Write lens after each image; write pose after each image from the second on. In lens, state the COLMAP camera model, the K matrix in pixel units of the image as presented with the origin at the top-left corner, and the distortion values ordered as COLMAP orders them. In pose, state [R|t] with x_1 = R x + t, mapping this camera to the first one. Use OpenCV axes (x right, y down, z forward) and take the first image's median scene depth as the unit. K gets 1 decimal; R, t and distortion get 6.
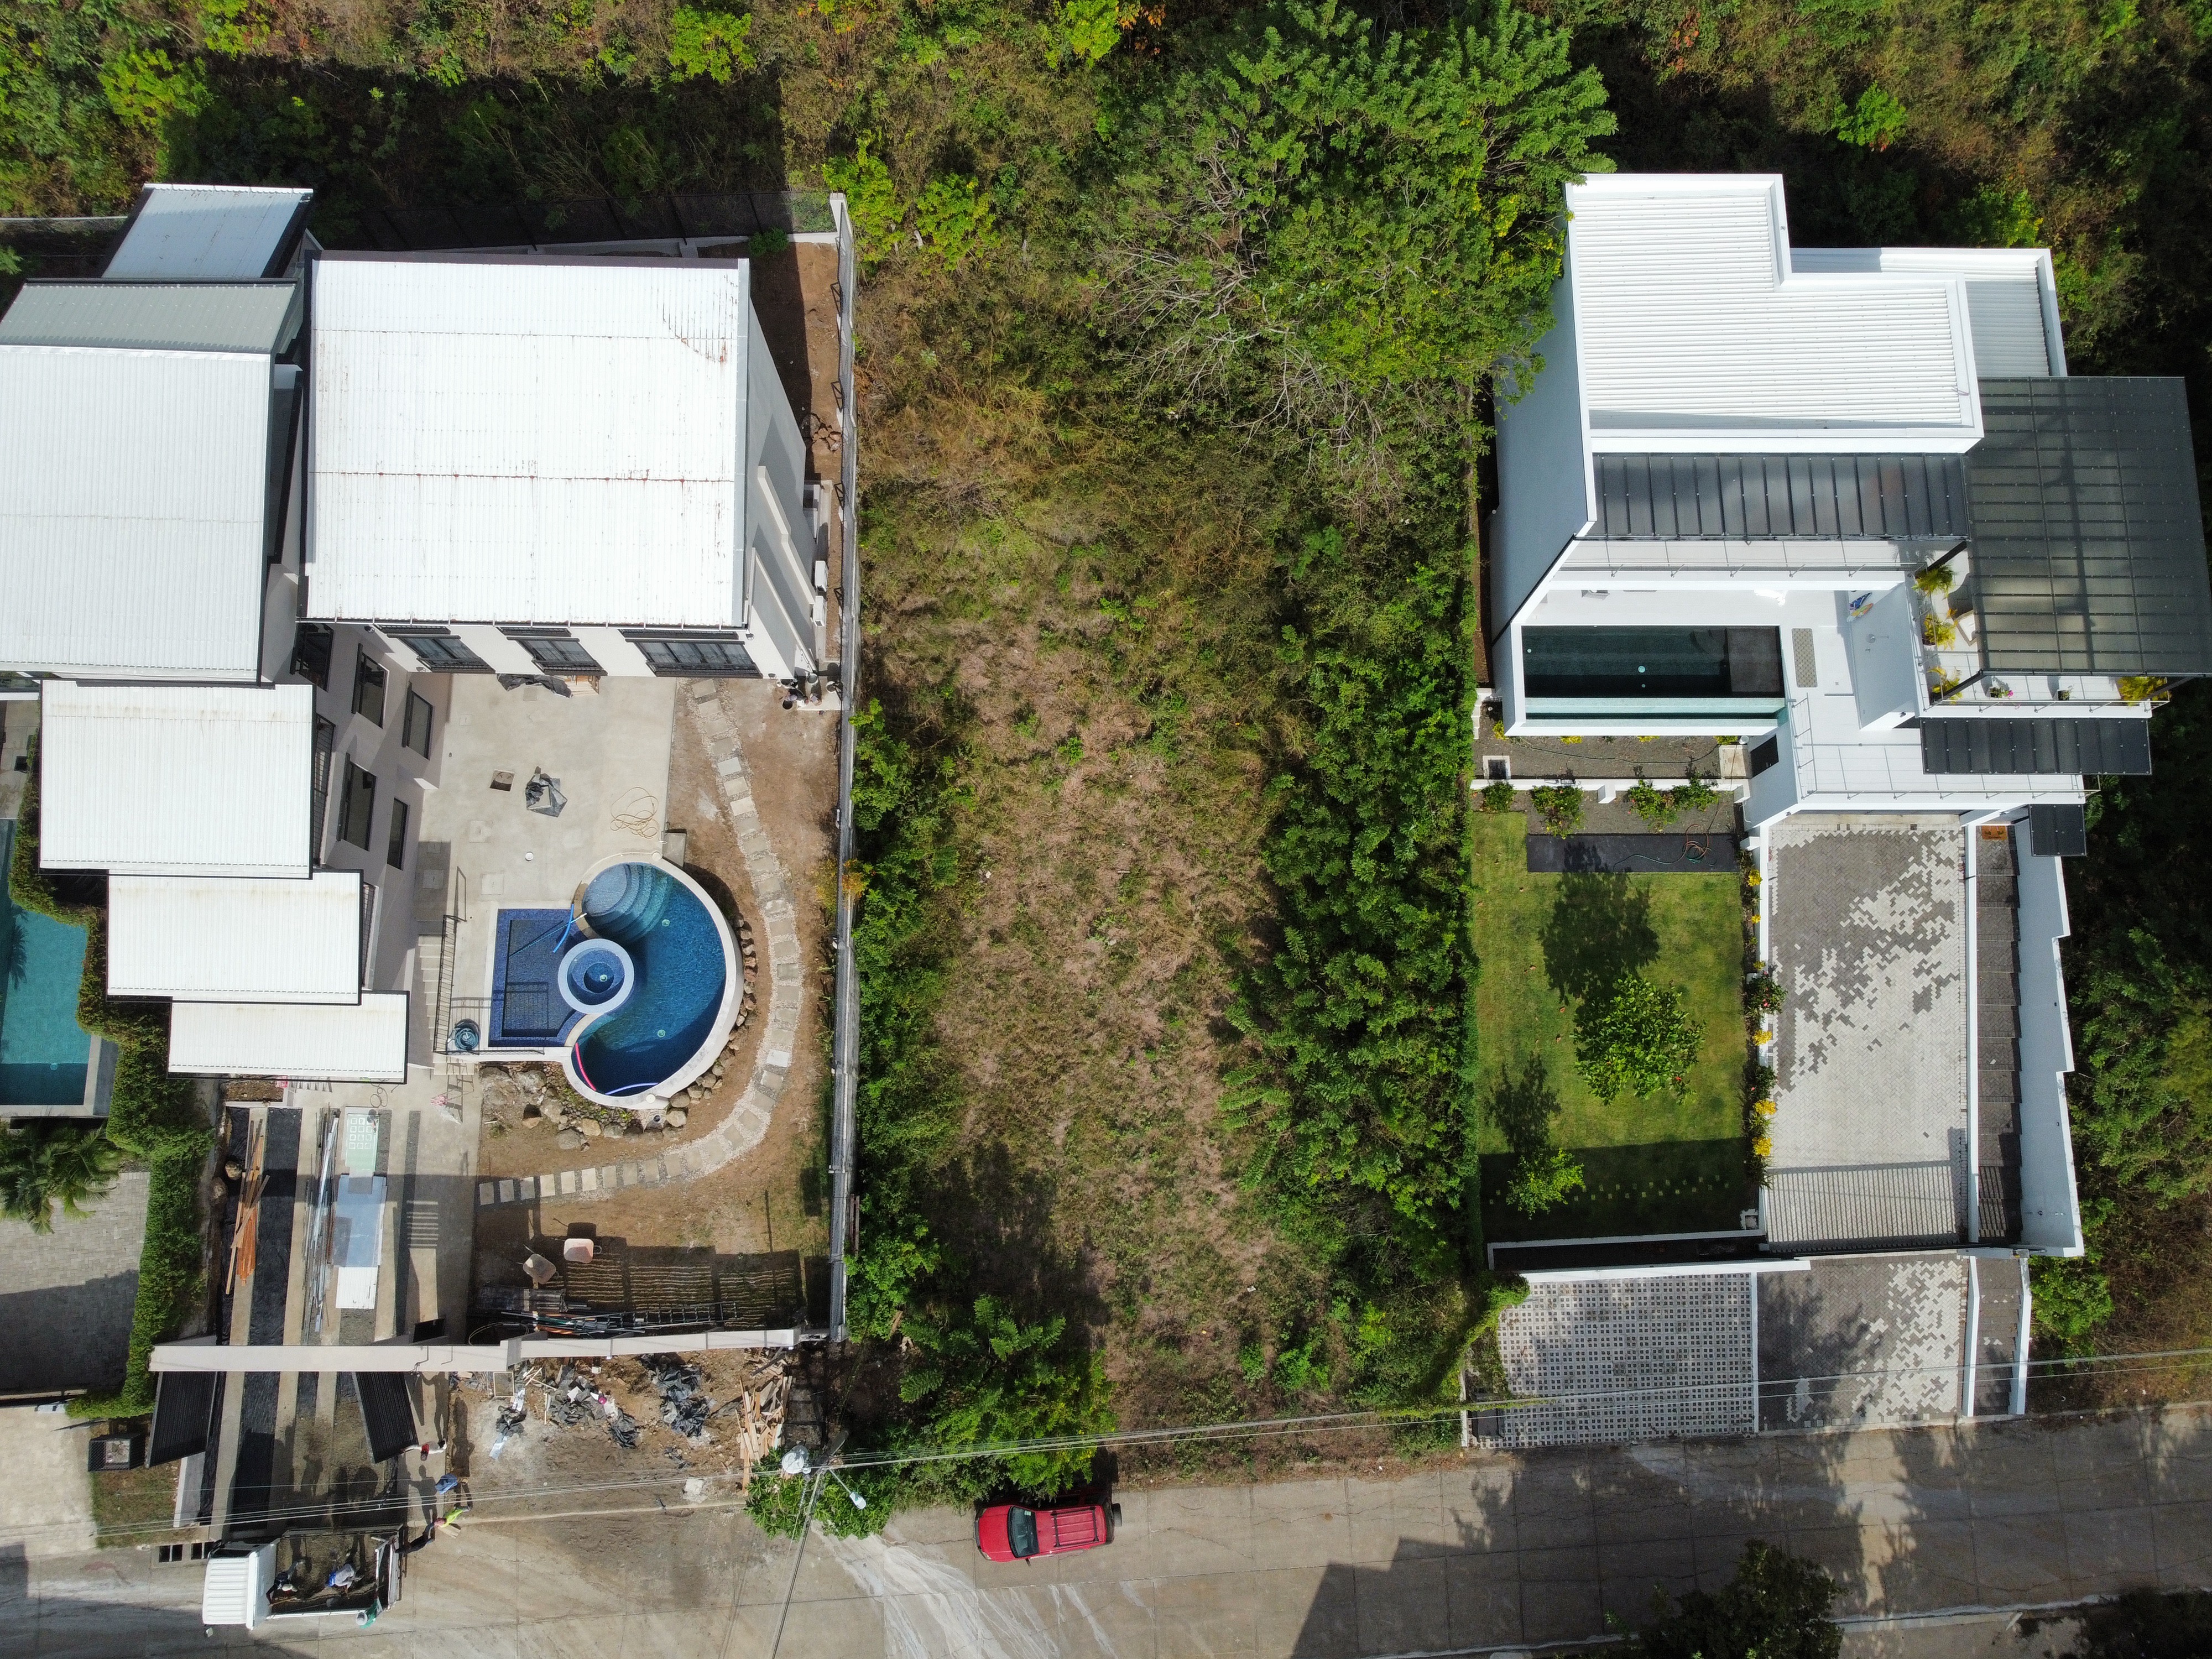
lens RADIAL K [[1685.8, 0, 1097.8], [0, 1685.8, 832.4], [0, 0, 1]] dist [0.011254, -0.011825]
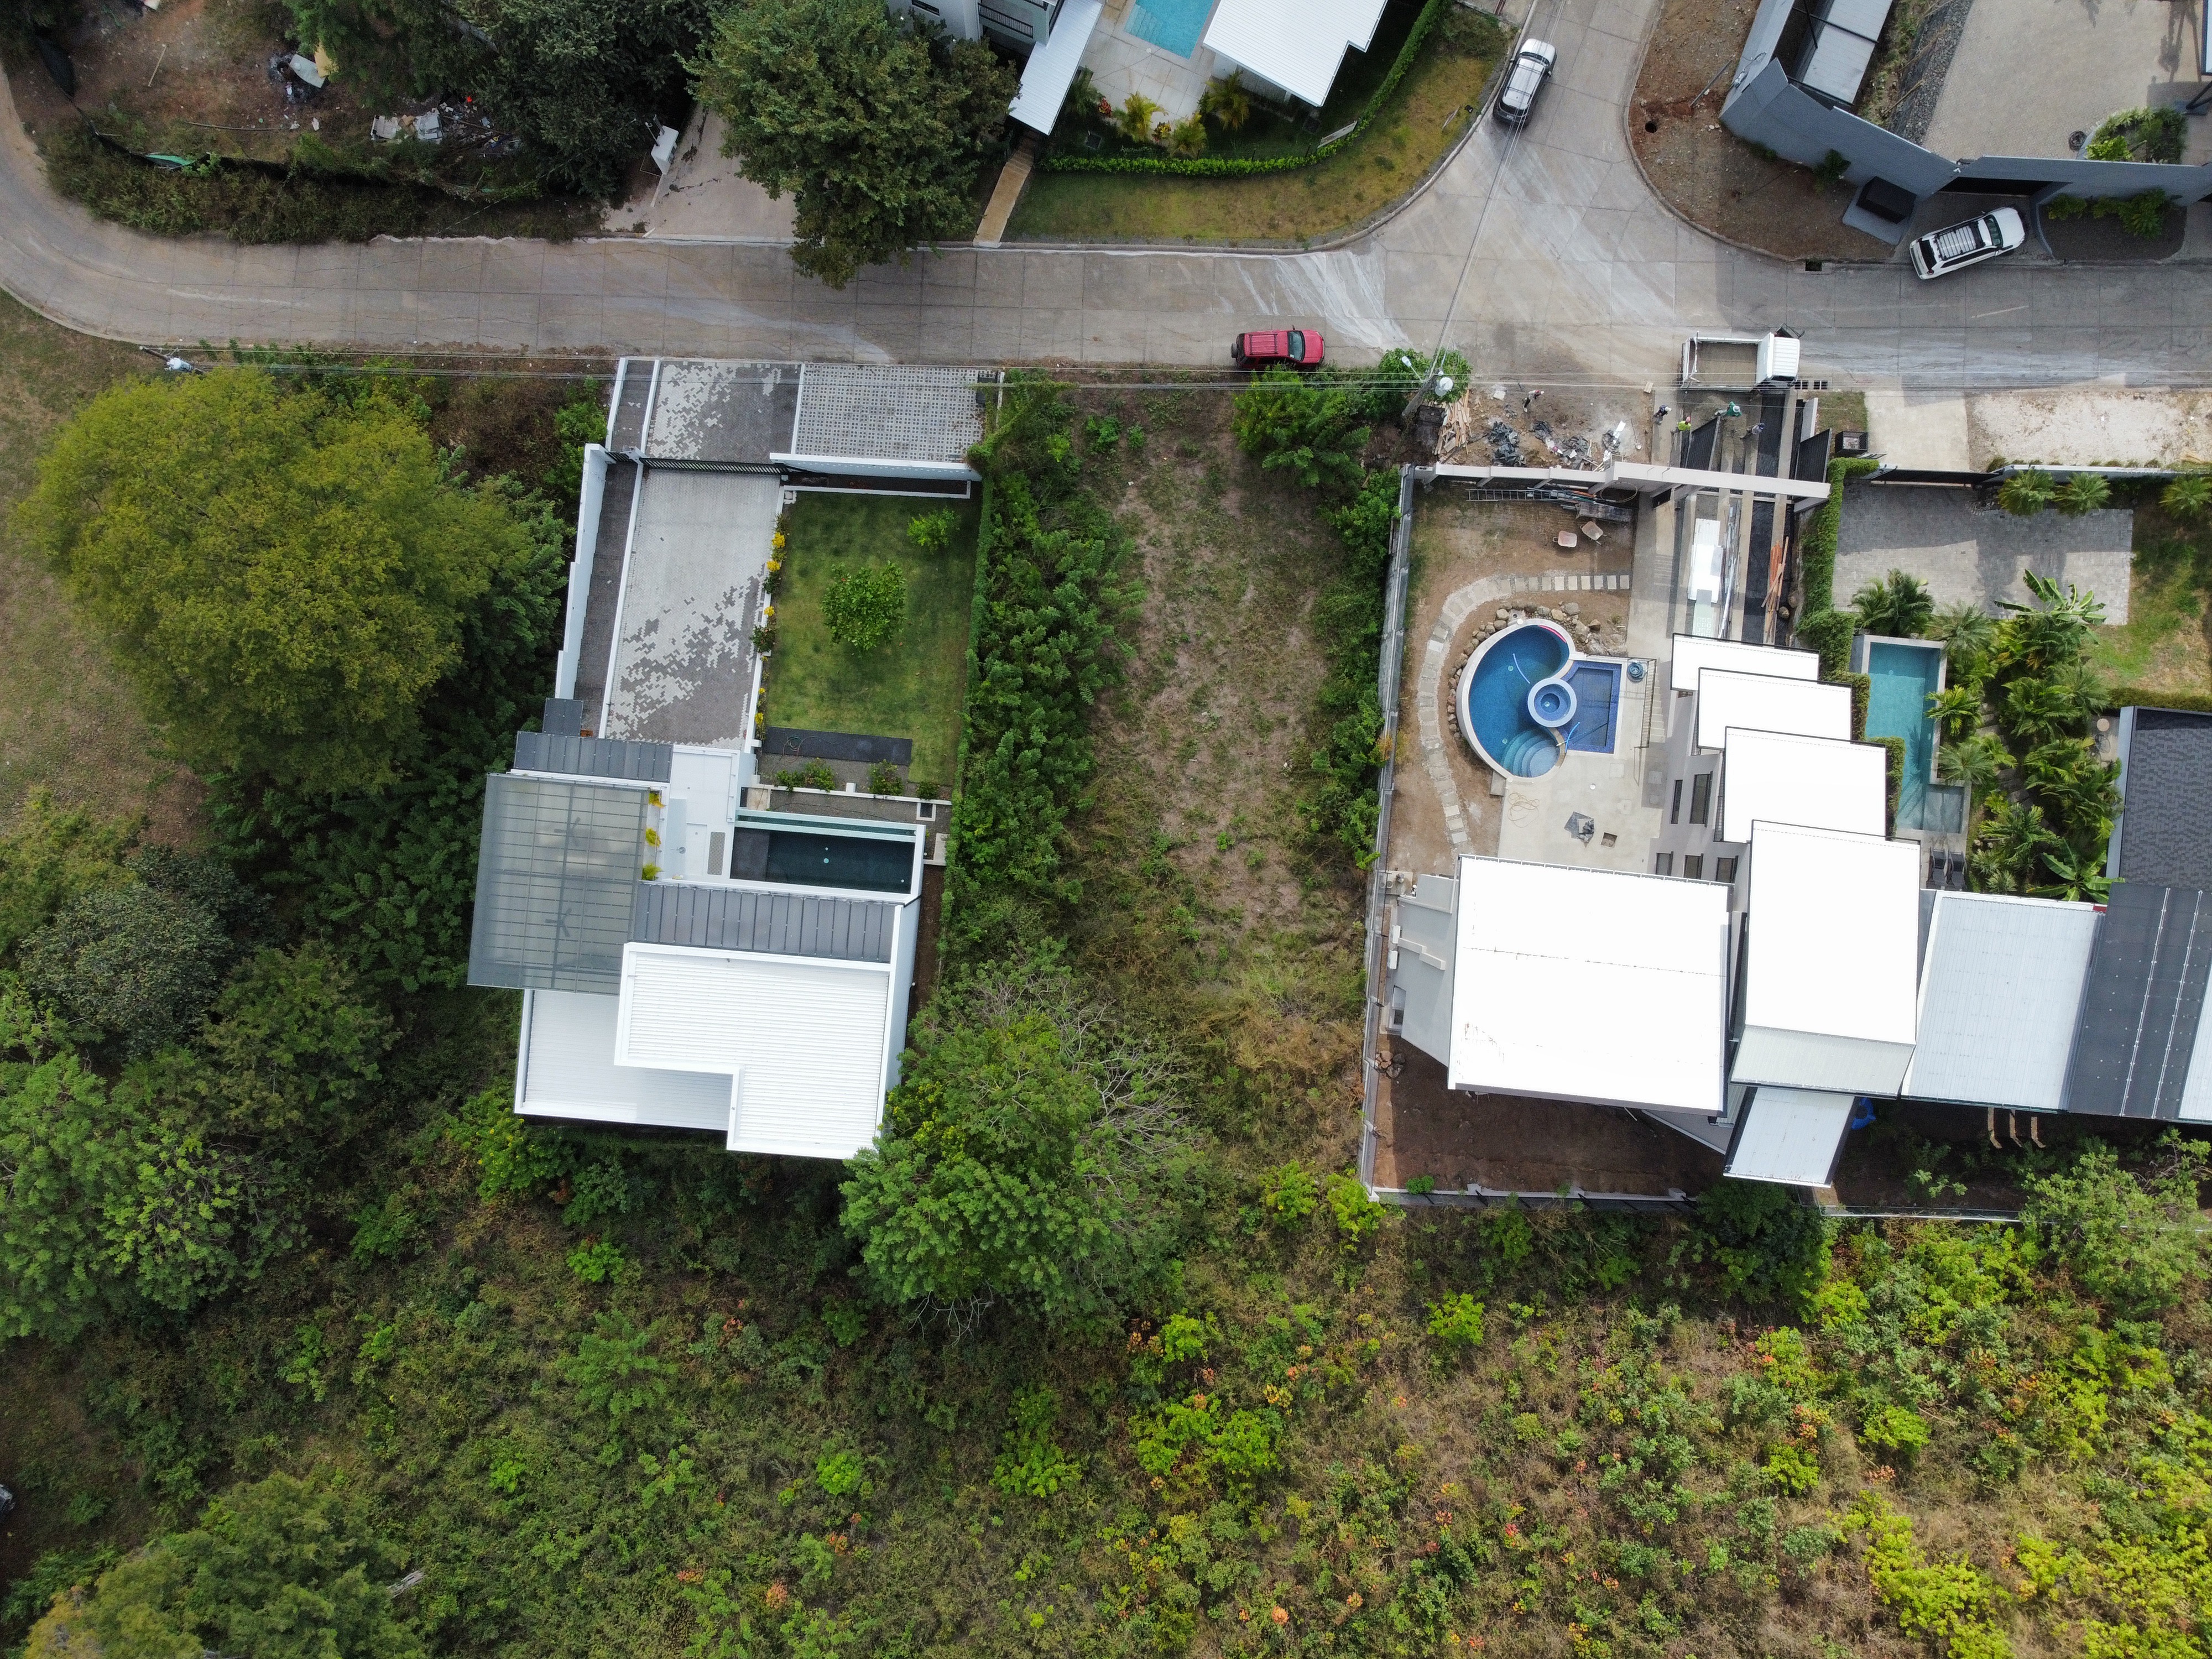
lens RADIAL K [[1685.8, 0, 1097.8], [0, 1685.8, 832.4], [0, 0, 1]] dist [0.011254, -0.011825]
pose [[-0.994879, -0.091491, -0.042956, 0.165487], [0.081237, -0.976681, 0.198733, -0.358984], [-0.060137, 0.194225, 0.979112, -0.445997]]
